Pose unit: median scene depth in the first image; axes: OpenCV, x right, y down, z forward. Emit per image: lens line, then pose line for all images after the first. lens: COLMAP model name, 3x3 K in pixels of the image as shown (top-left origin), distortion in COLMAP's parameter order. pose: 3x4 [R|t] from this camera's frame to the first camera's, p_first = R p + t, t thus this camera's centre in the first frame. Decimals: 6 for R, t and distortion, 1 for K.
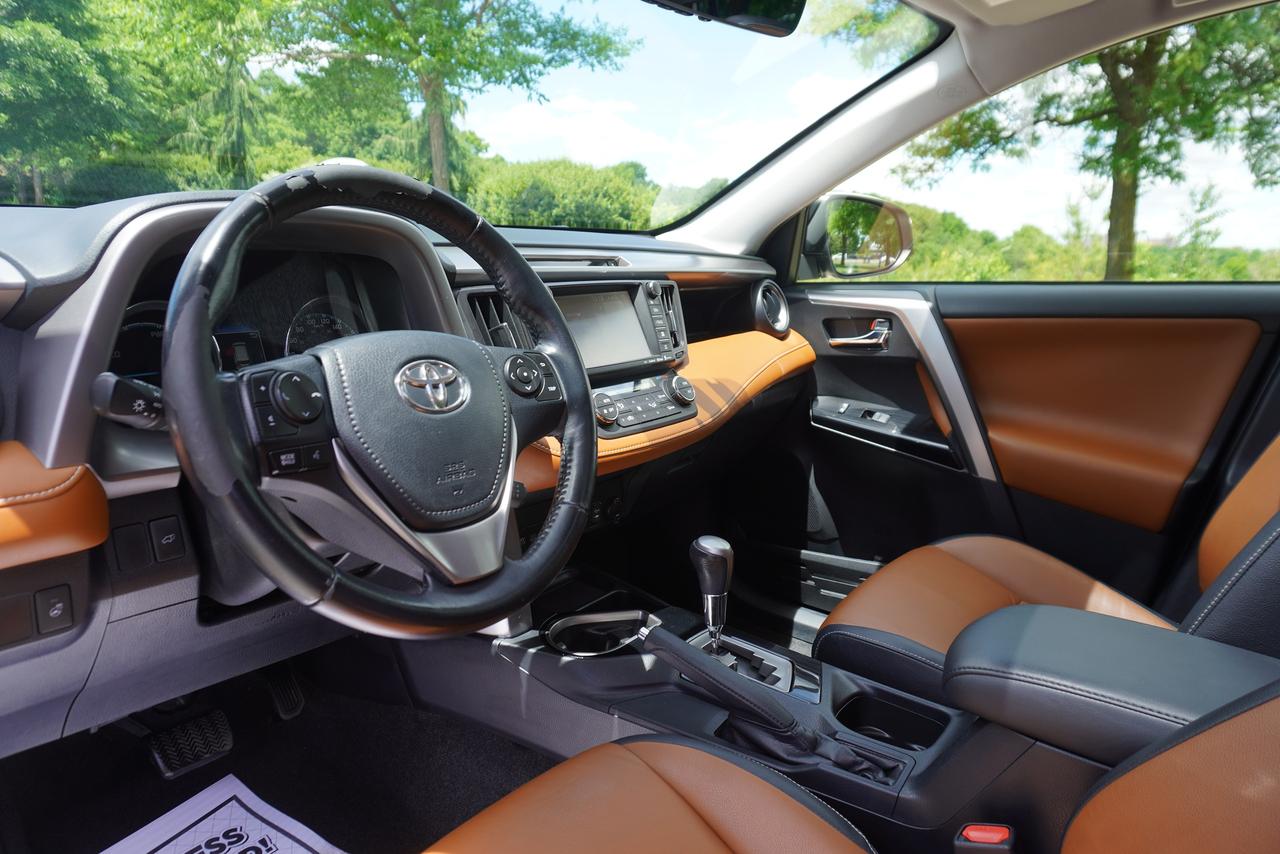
lens RADIAL K [[792.6, 0, 640.0], [0, 792.6, 427.0], [0, 0, 1]] dist [-0.035167, 0.001651]
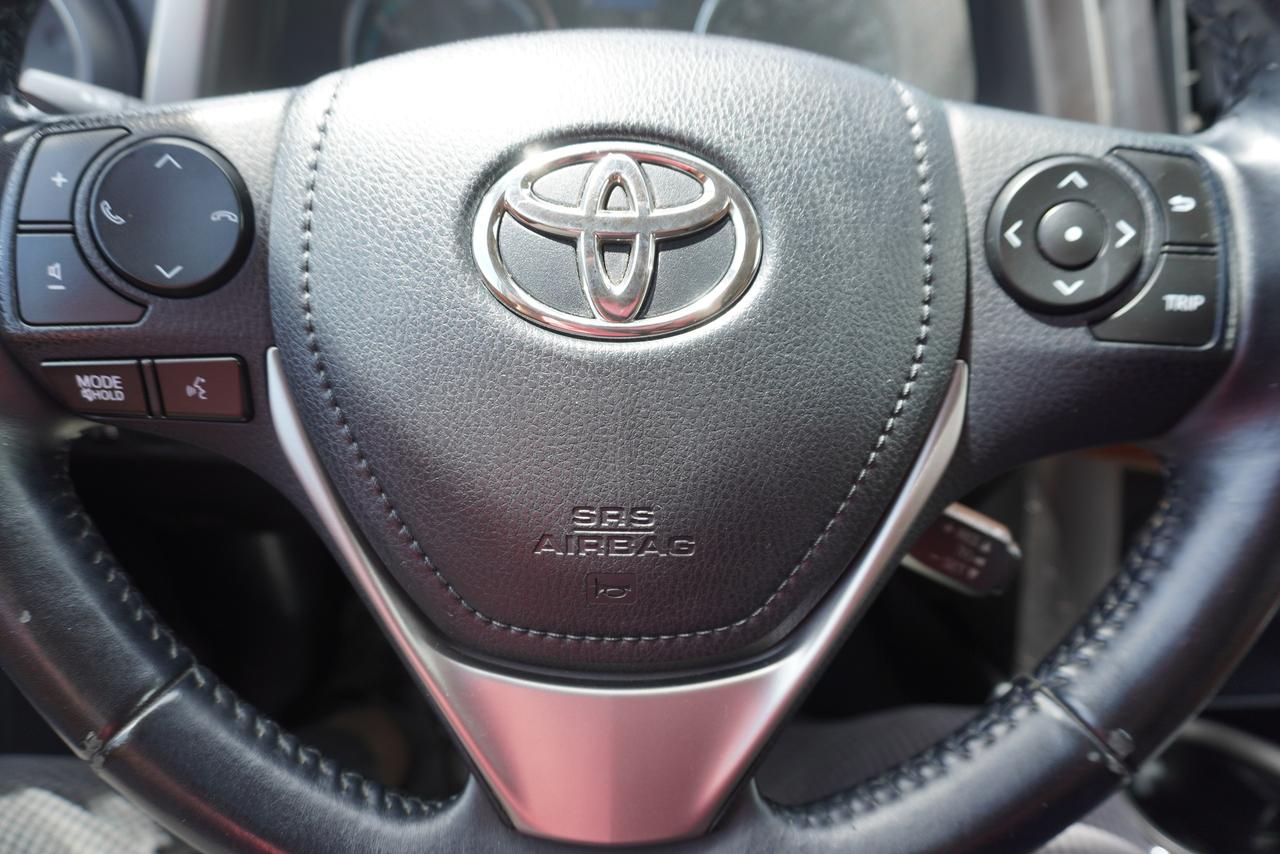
lens RADIAL K [[792.6, 0, 640.0], [0, 792.6, 427.0], [0, 0, 1]] dist [-0.035167, 0.001651]
pose [[0.605694, 0.363161, -0.707989, -0.021465], [-0.142680, 0.924920, 0.352371, -0.083119], [0.782801, -0.112413, 0.612034, 0.752266]]
